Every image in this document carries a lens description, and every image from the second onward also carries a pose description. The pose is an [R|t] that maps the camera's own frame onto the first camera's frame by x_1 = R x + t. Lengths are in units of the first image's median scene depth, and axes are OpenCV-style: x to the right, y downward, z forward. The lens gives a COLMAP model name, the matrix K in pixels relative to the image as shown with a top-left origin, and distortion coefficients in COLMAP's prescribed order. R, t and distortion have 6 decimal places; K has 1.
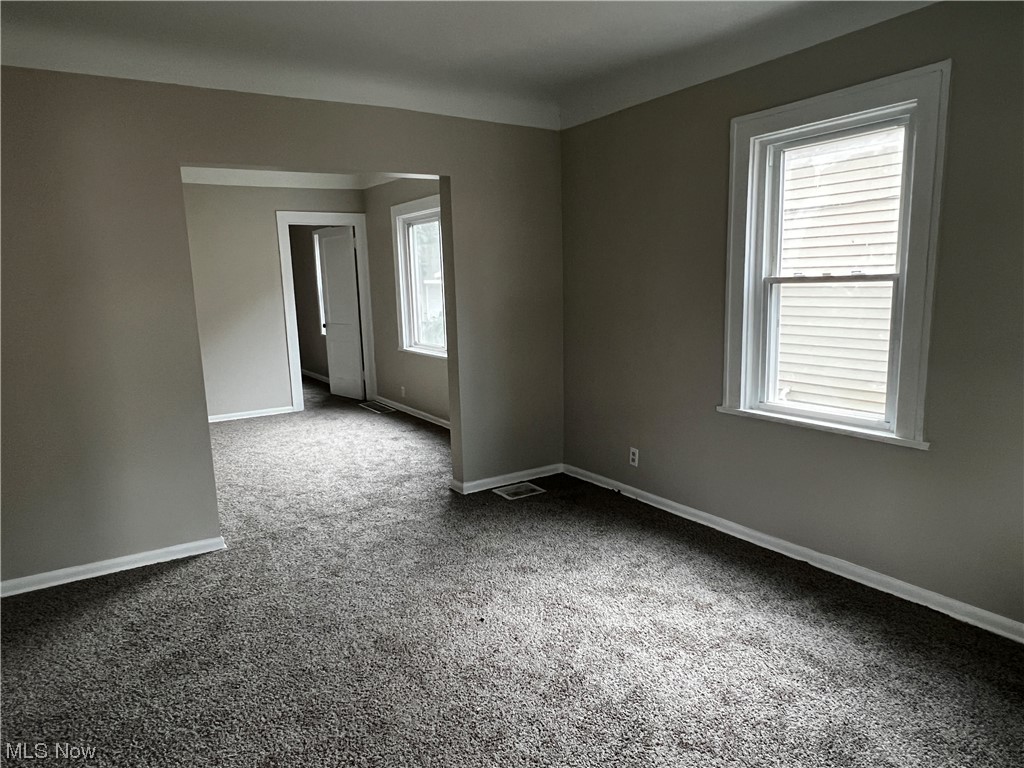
lens RADIAL K [[668.1, 0, 512.8], [0, 668.1, 384.8], [0, 0, 1]] dist [0.001583, -0.001999]
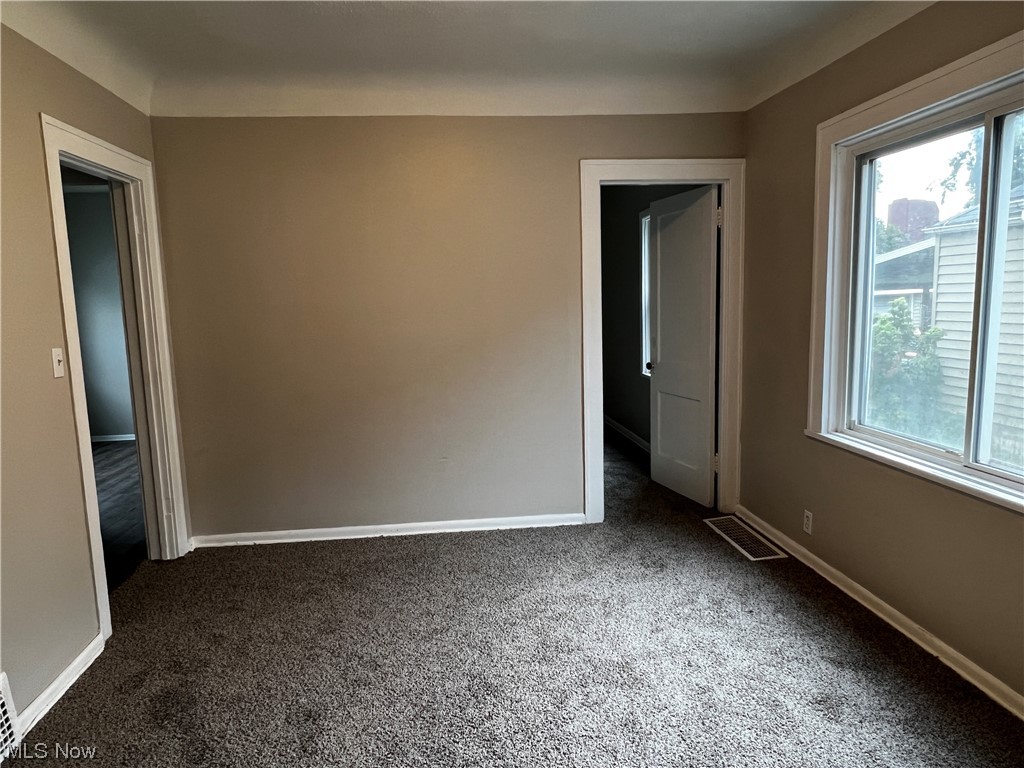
lens RADIAL K [[668.1, 0, 510.9], [0, 668.1, 387.6], [0, 0, 1]] dist [0.001583, -0.001999]
pose [[0.894059, 0.063845, -0.443376, -0.238802], [-0.072084, 0.997397, -0.001733, -0.109519], [0.442111, 0.033510, 0.896334, 0.775656]]
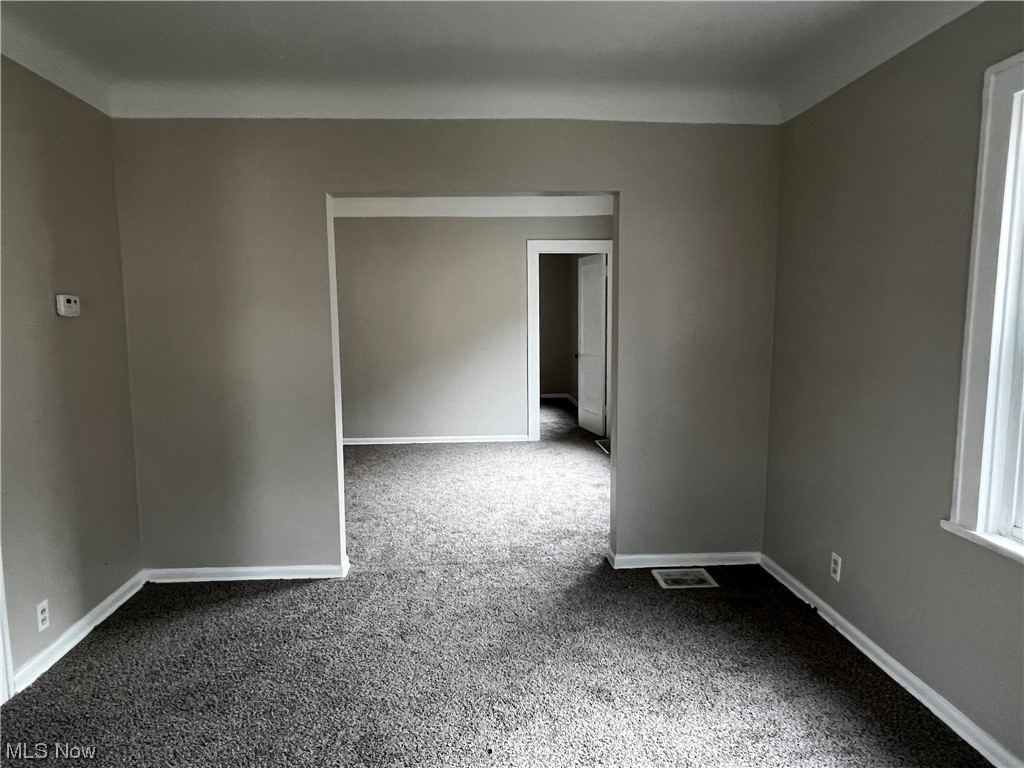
lens RADIAL K [[668.1, 0, 511.9], [0, 668.1, 384.4], [0, 0, 1]] dist [0.001583, -0.001999]
pose [[0.873441, 0.074238, -0.481238, 0.196861], [-0.094803, 0.995324, -0.018523, -0.036894], [0.477613, 0.061801, 0.876394, 0.190807]]
